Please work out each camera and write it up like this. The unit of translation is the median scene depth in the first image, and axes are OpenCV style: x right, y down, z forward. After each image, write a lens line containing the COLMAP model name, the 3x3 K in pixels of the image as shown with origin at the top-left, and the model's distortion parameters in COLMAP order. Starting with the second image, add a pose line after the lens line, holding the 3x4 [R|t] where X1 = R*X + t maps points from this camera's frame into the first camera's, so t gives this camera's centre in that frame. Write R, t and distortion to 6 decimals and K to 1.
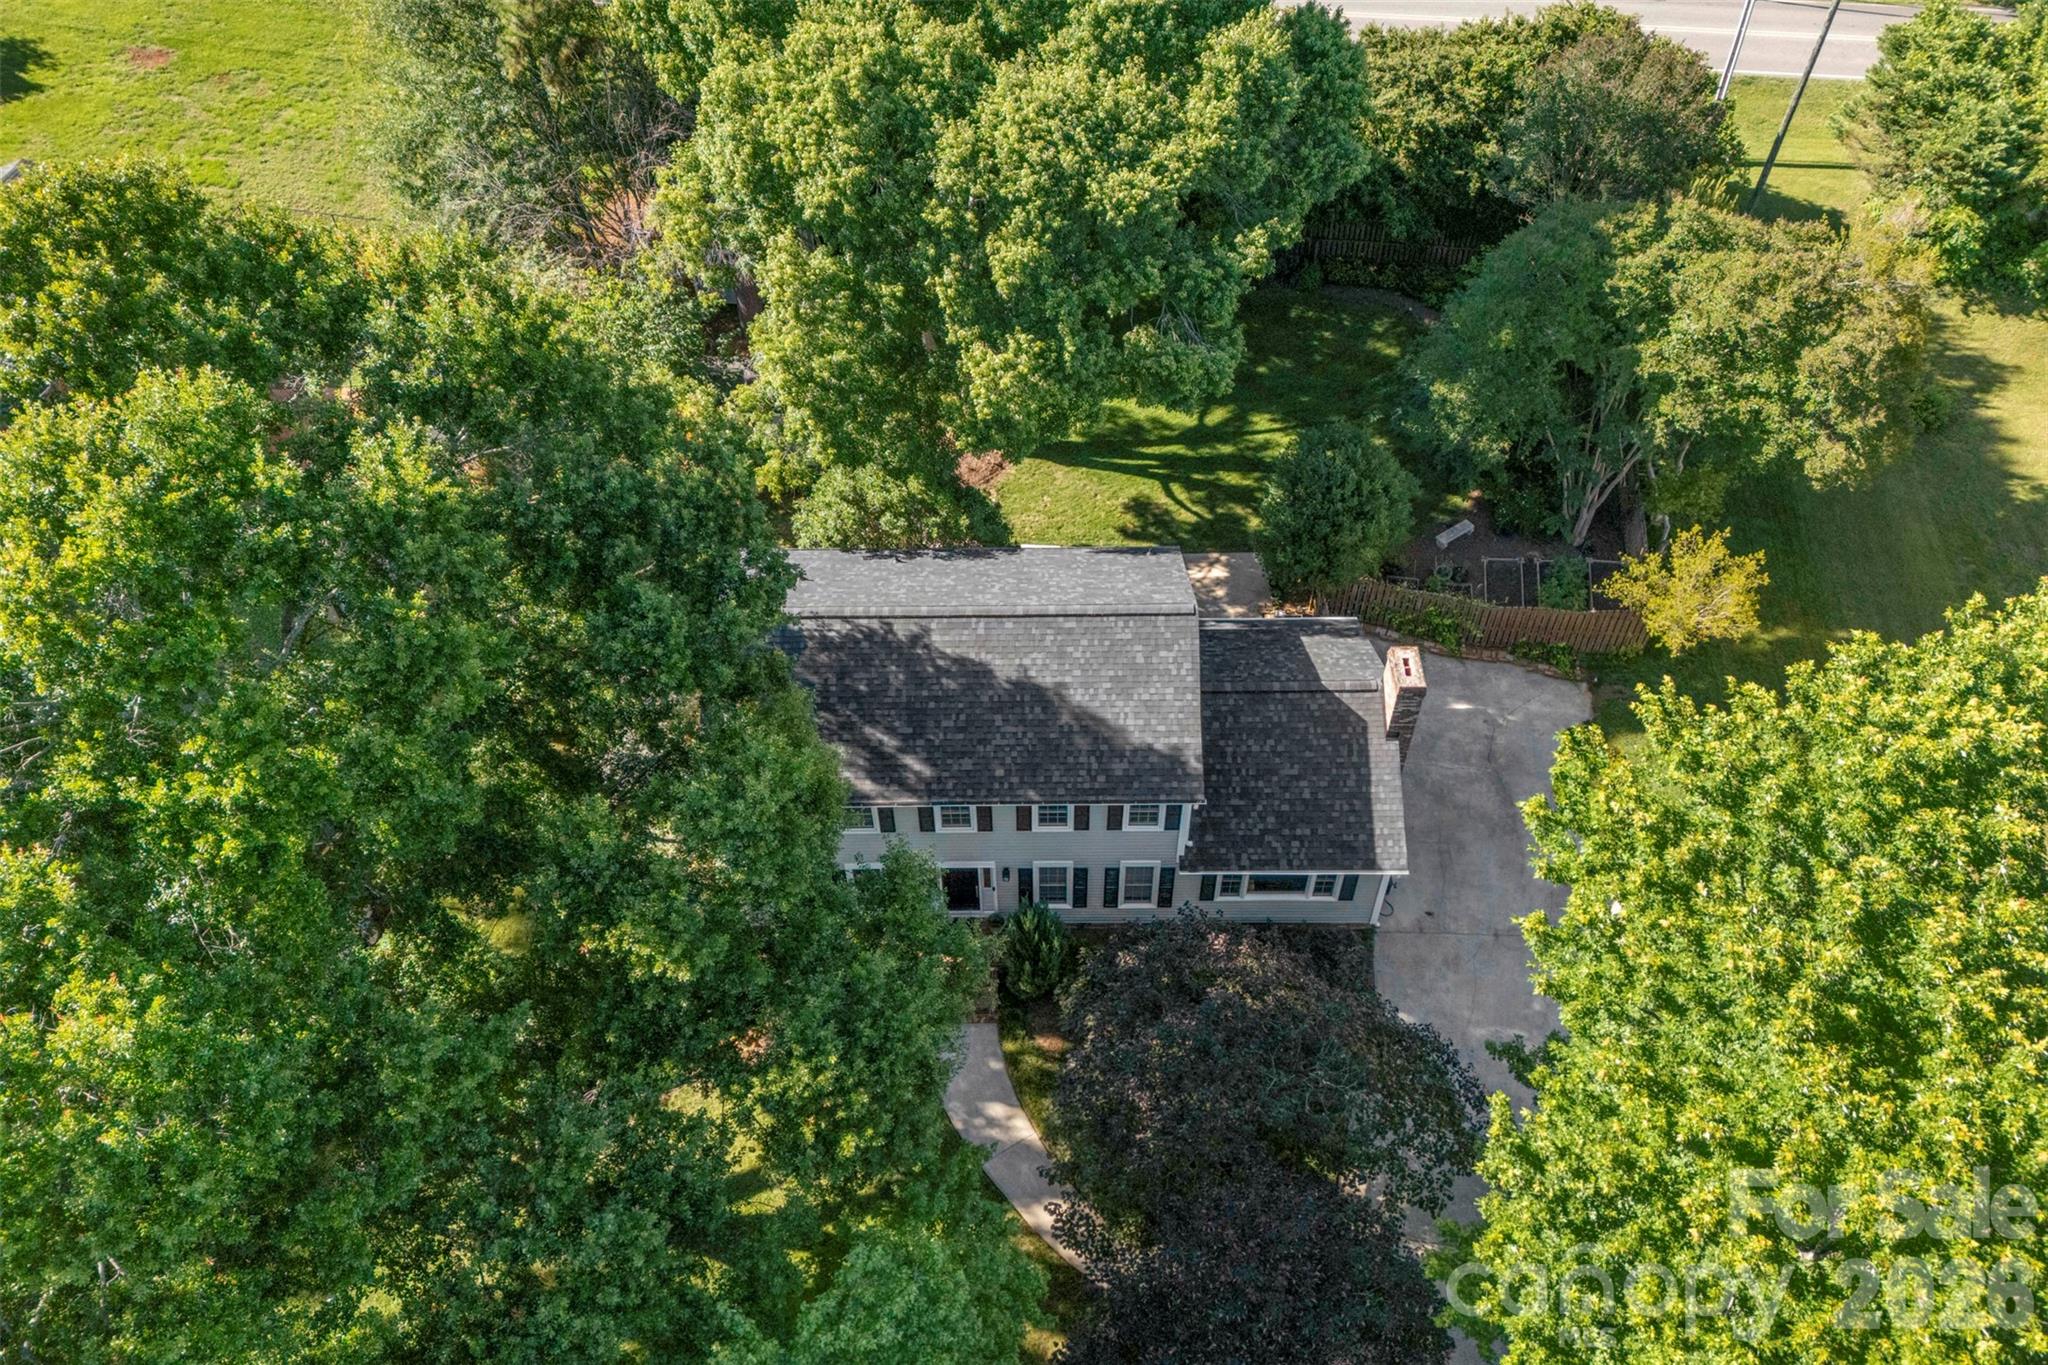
lens RADIAL K [[1473.6, 0, 1032.8], [0, 1473.6, 702.4], [0, 0, 1]] dist [0.026102, -0.005673]
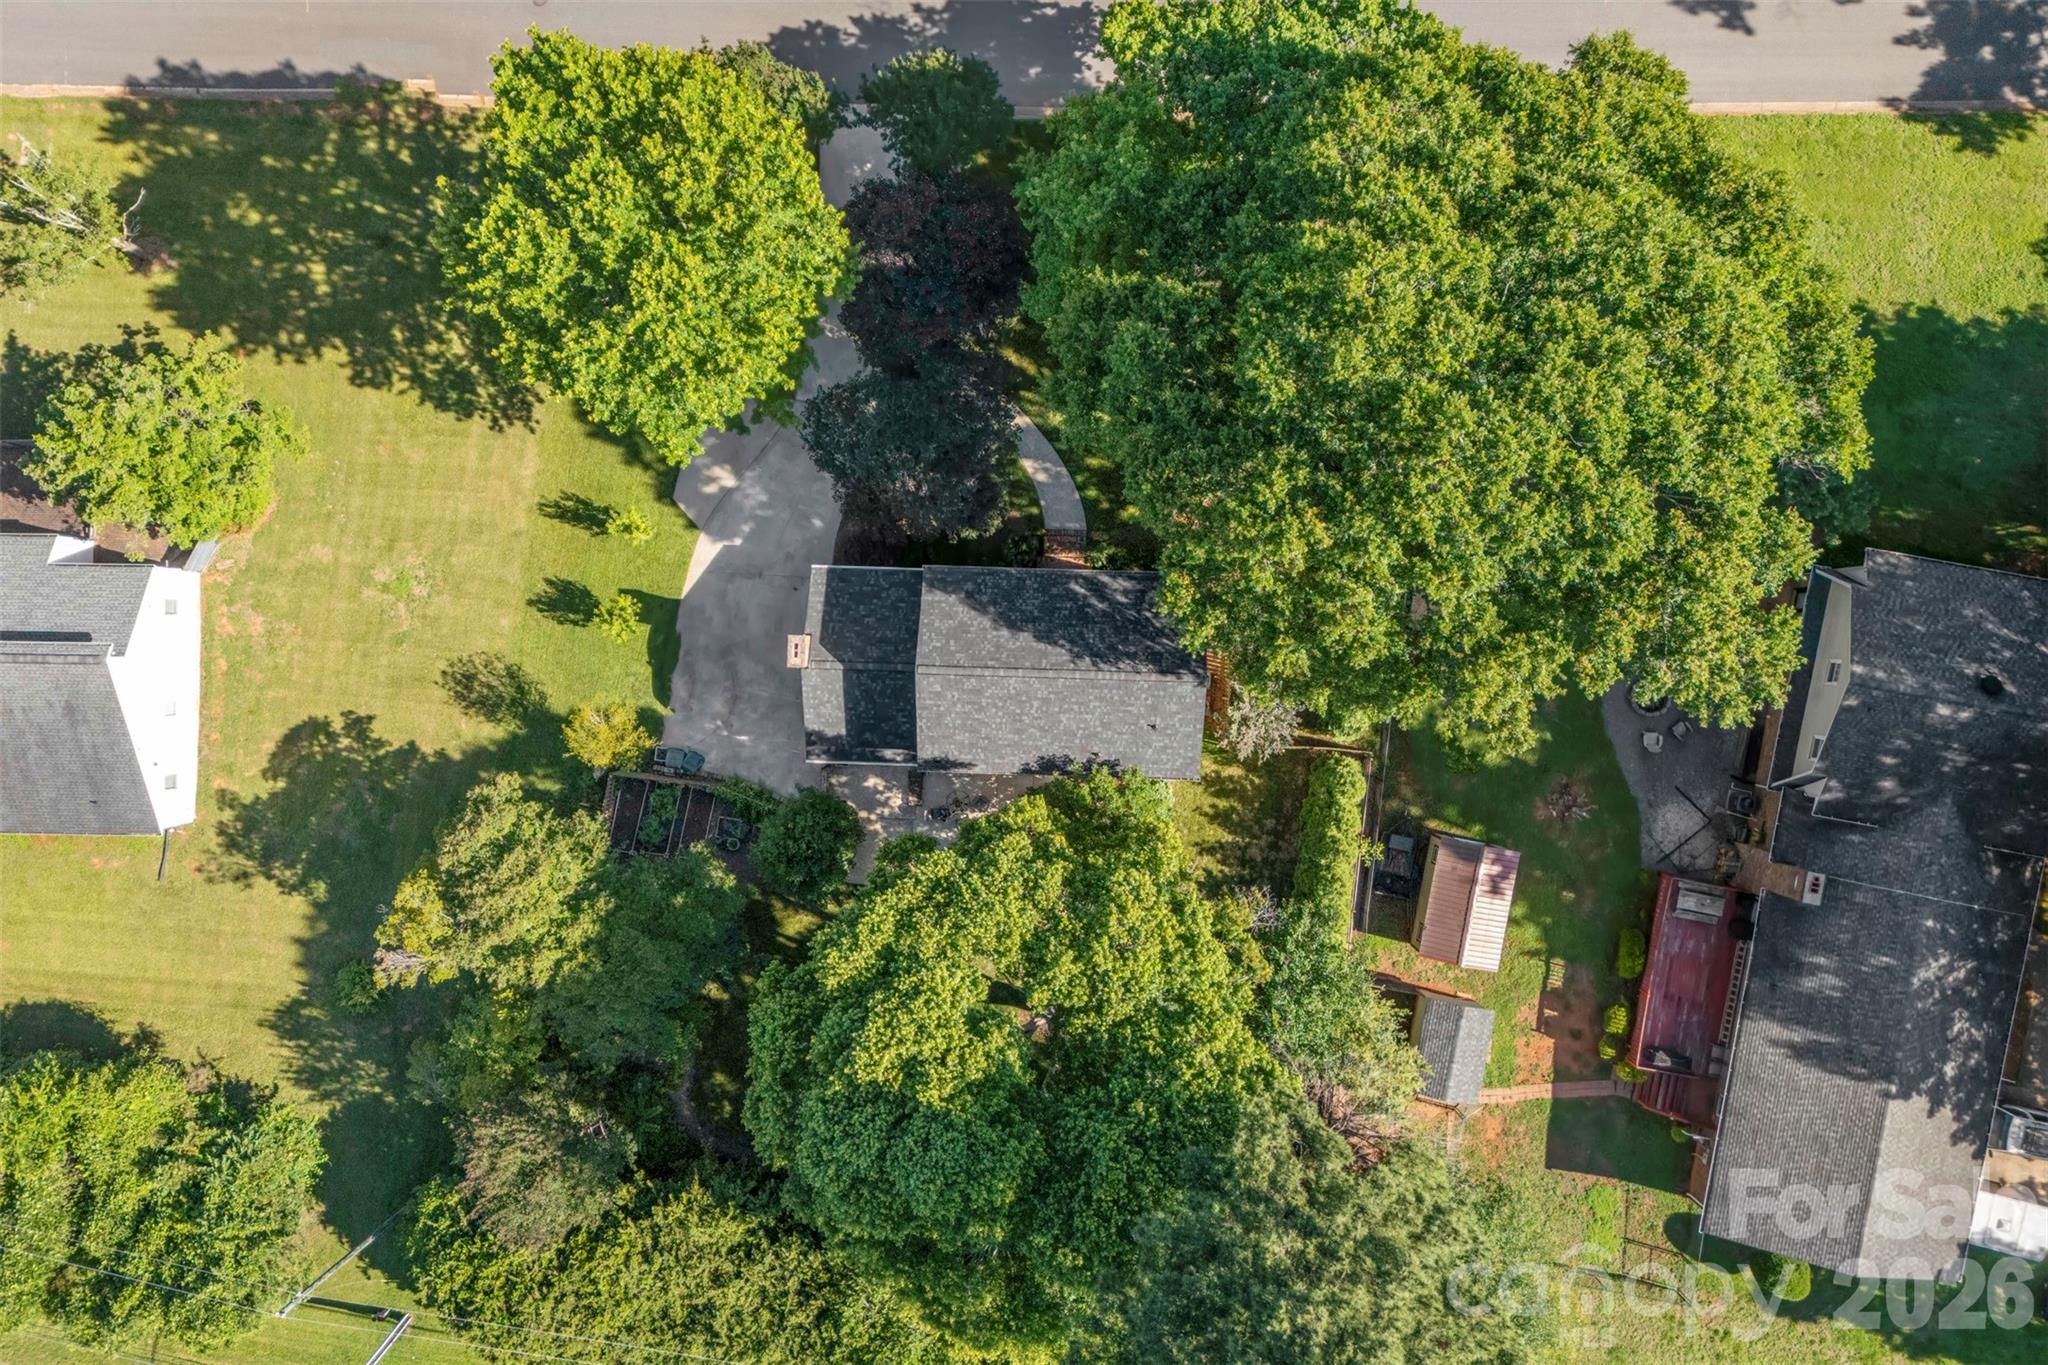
lens RADIAL K [[1473.6, 0, 1020.4], [0, 1473.6, 682.7], [0, 0, 1]] dist [0.026102, -0.005673]
pose [[-0.998665, -0.033304, 0.039475, -0.066476], [0.050724, -0.776339, 0.628271, -0.943112], [0.009722, 0.629435, 0.776992, -0.252686]]
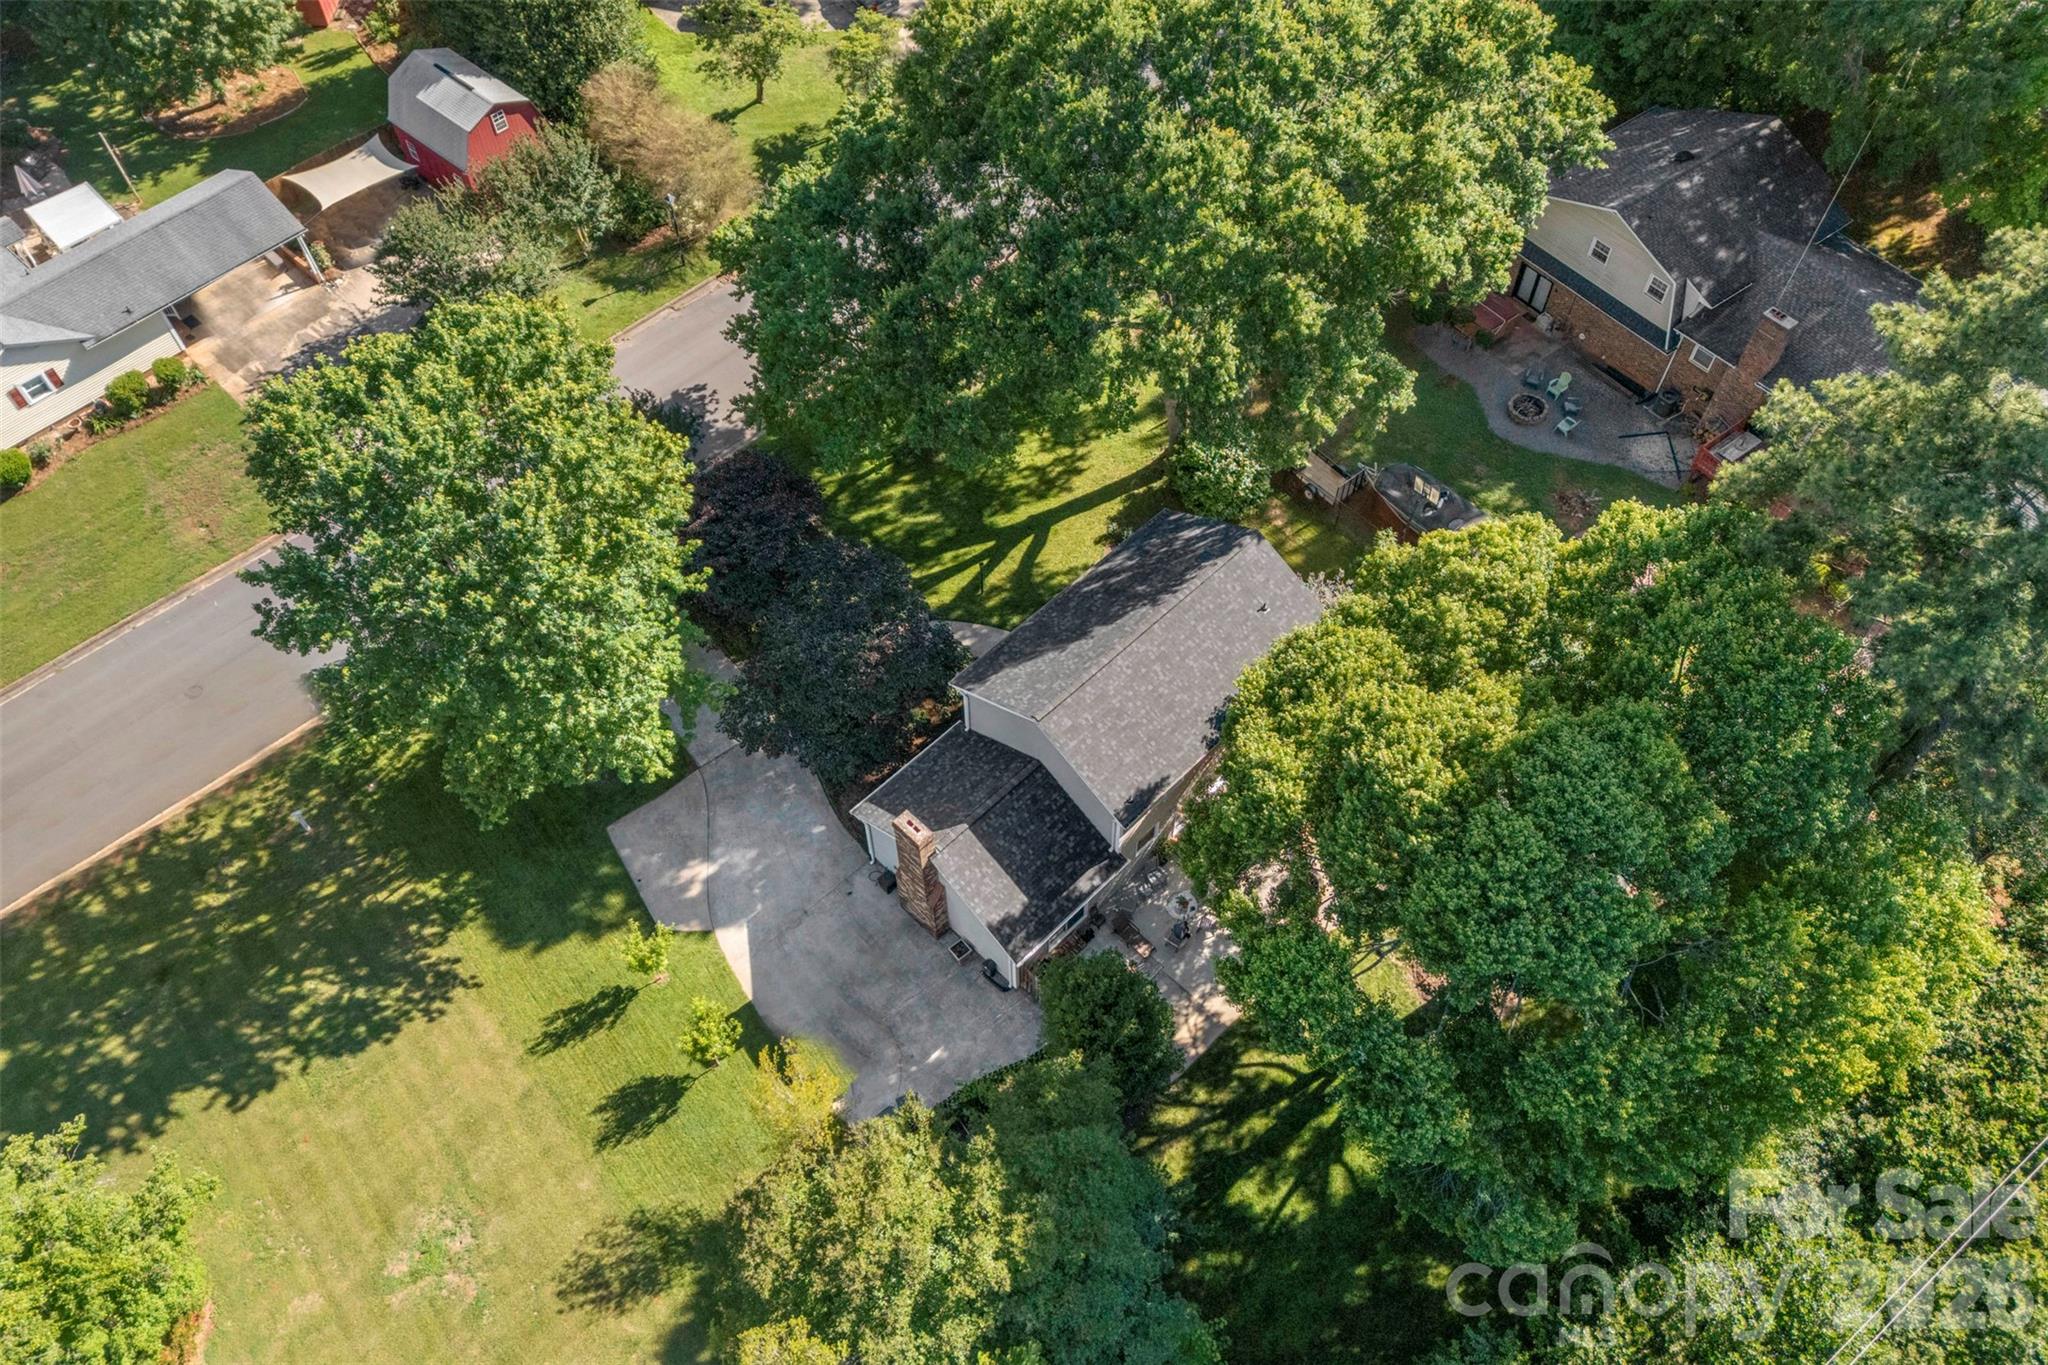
lens RADIAL K [[1473.6, 0, 1007.1], [0, 1473.6, 691.9], [0, 0, 1]] dist [0.026102, -0.005673]
pose [[-0.709494, 0.589285, -0.386474, 0.546937], [-0.518907, -0.065793, 0.852295, -1.041895], [0.476817, 0.805242, 0.352464, 0.388375]]
